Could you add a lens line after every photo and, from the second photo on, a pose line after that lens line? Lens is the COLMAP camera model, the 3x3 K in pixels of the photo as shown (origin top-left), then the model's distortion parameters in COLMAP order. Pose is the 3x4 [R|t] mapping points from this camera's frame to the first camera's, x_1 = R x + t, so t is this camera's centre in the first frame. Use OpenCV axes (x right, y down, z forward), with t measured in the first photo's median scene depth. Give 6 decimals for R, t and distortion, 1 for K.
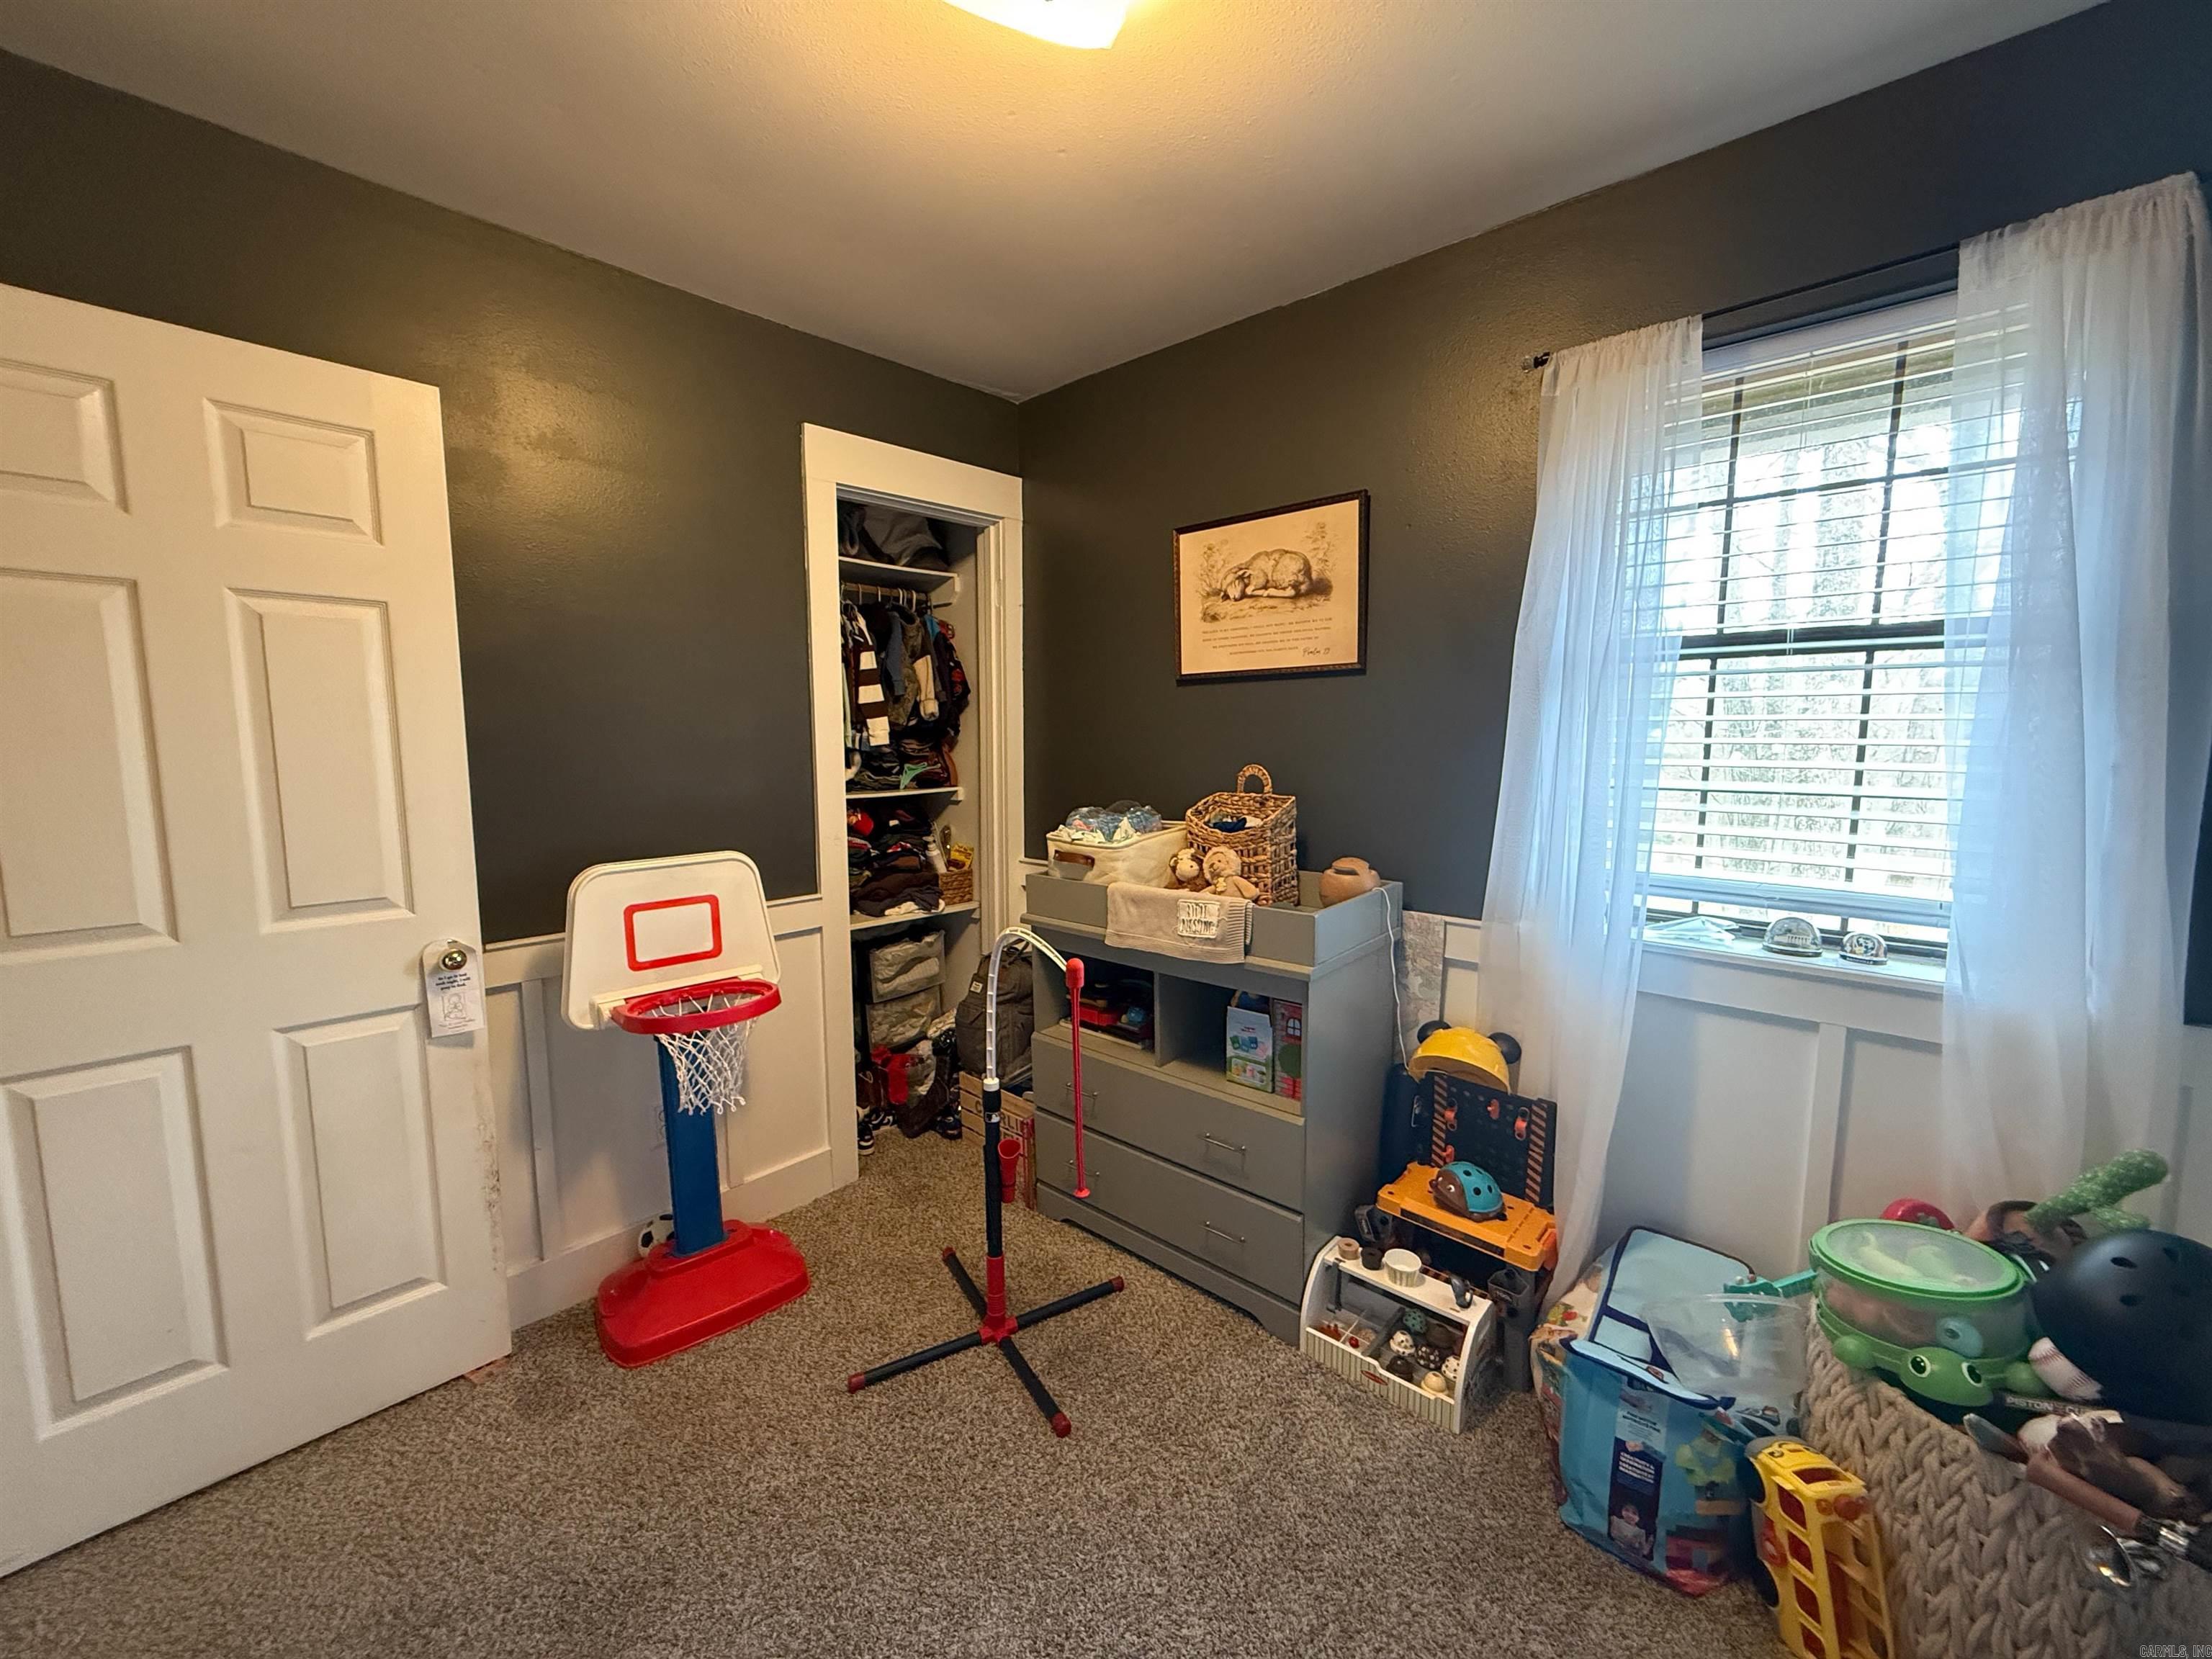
lens RADIAL K [[885.5, 0, 1097.9], [0, 885.5, 830.9], [0, 0, 1]] dist [-0.000545, 0.000139]
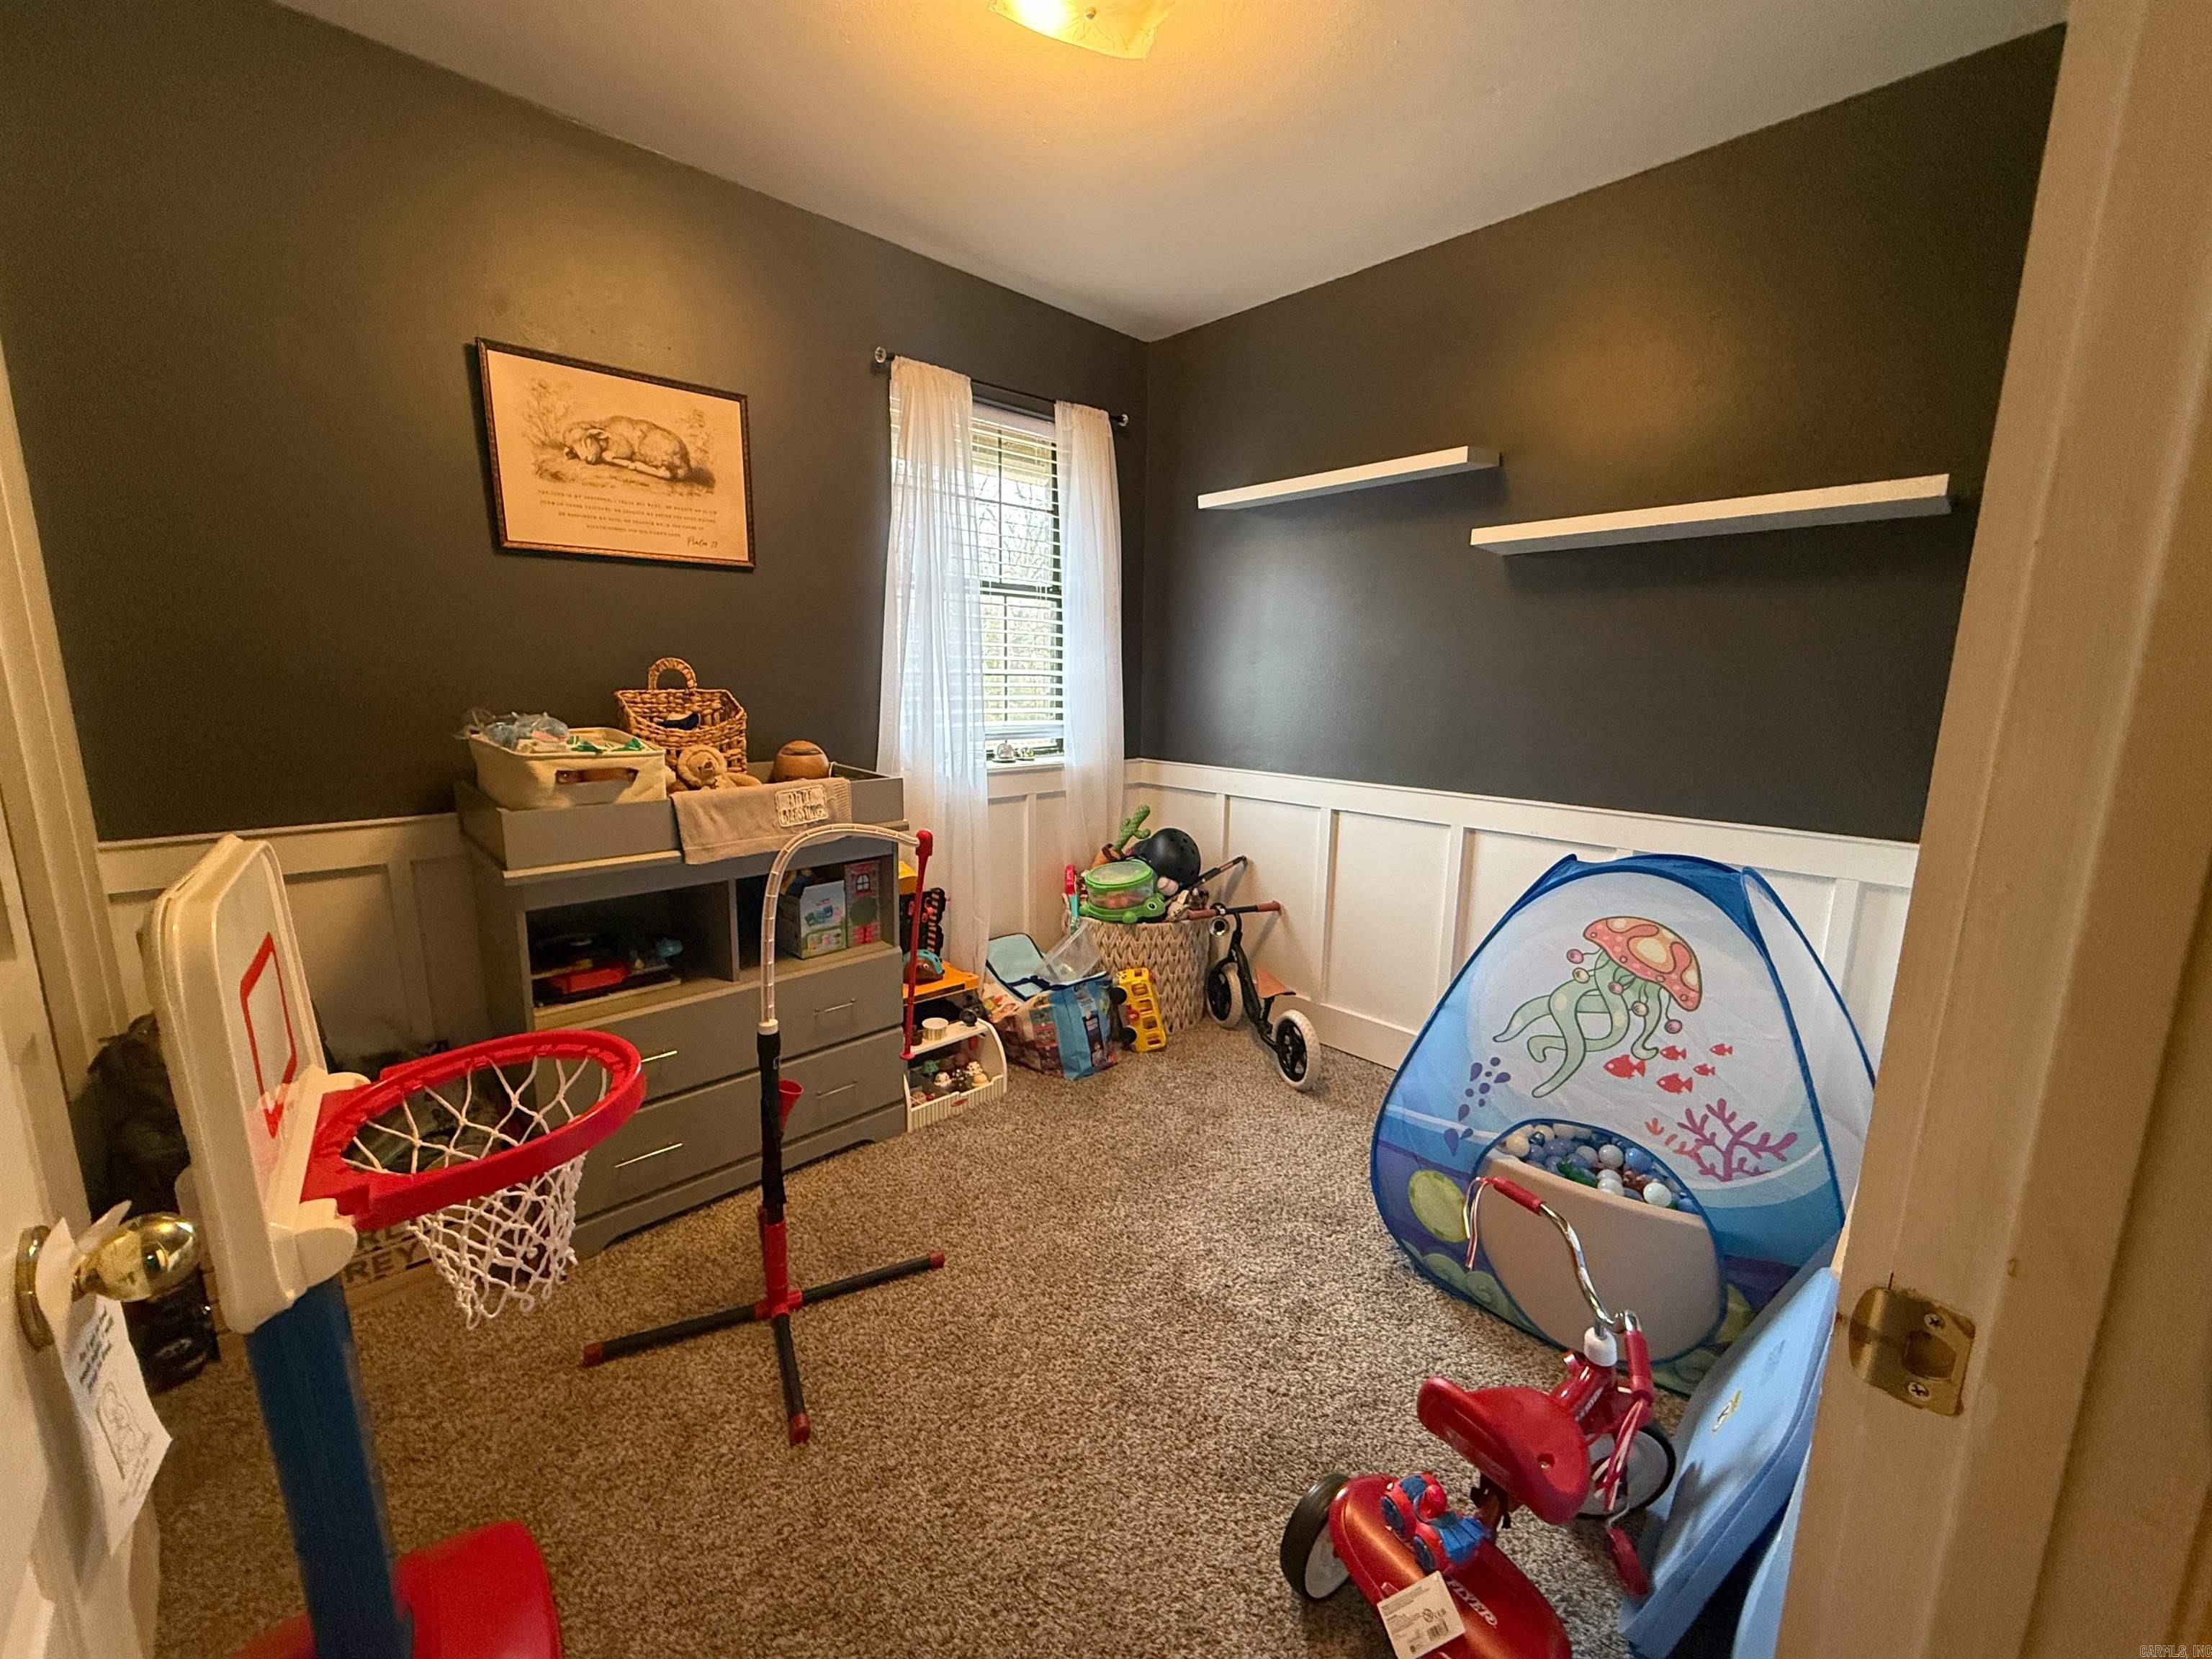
lens RADIAL K [[885.5, 0, 1097.7], [0, 885.5, 835.8], [0, 0, 1]] dist [-0.000545, 0.000139]
pose [[0.063648, -0.180514, 0.981511, -0.789272], [0.096744, 0.979989, 0.173960, -0.010423], [-0.993272, 0.083883, 0.079838, 0.524536]]
